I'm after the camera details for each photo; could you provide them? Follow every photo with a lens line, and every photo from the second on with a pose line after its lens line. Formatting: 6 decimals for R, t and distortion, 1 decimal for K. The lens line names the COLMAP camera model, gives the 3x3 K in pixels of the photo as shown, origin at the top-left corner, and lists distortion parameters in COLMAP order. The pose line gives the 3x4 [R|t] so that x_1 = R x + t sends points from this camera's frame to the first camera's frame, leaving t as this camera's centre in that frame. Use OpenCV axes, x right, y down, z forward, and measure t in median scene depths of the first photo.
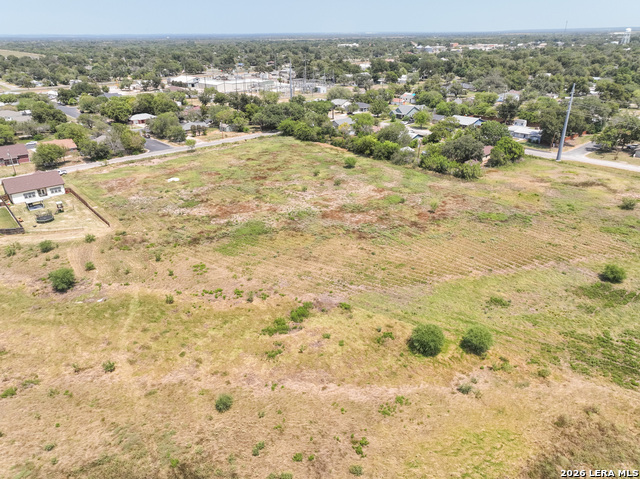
lens RADIAL K [[448.2, 0, 320.0], [0, 448.2, 239.5], [0, 0, 1]] dist [-0.002447, 0.028025]
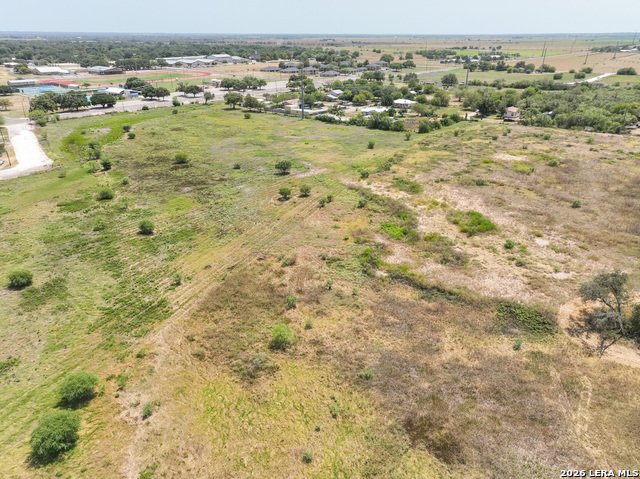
lens RADIAL K [[448.2, 0, 320.0], [0, 448.2, 239.5], [0, 0, 1]] dist [-0.002447, 0.028025]
pose [[-0.147438, -0.403400, 0.903067, -0.128959], [0.416272, 0.802934, 0.426633, -0.061013], [-0.897207, 0.438823, 0.049541, 0.142127]]
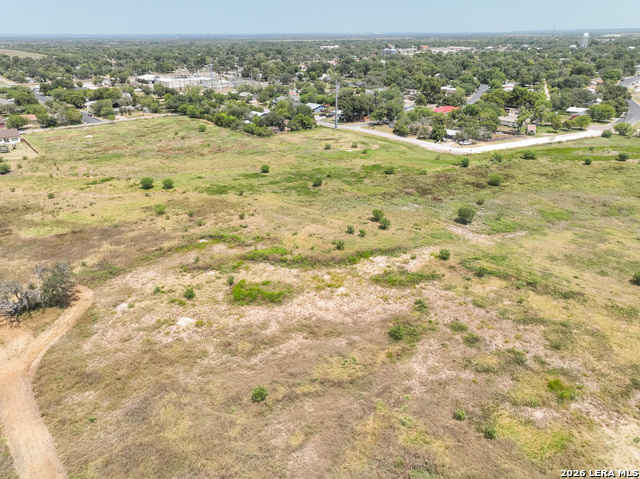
lens RADIAL K [[448.2, 0, 320.0], [0, 448.2, 239.5], [0, 0, 1]] dist [-0.002447, 0.028025]
pose [[0.999775, 0.010931, -0.018177, 0.424609], [-0.010931, 0.999940, 0.000102, 0.179919], [0.018177, 0.000097, 0.999835, -0.485375]]
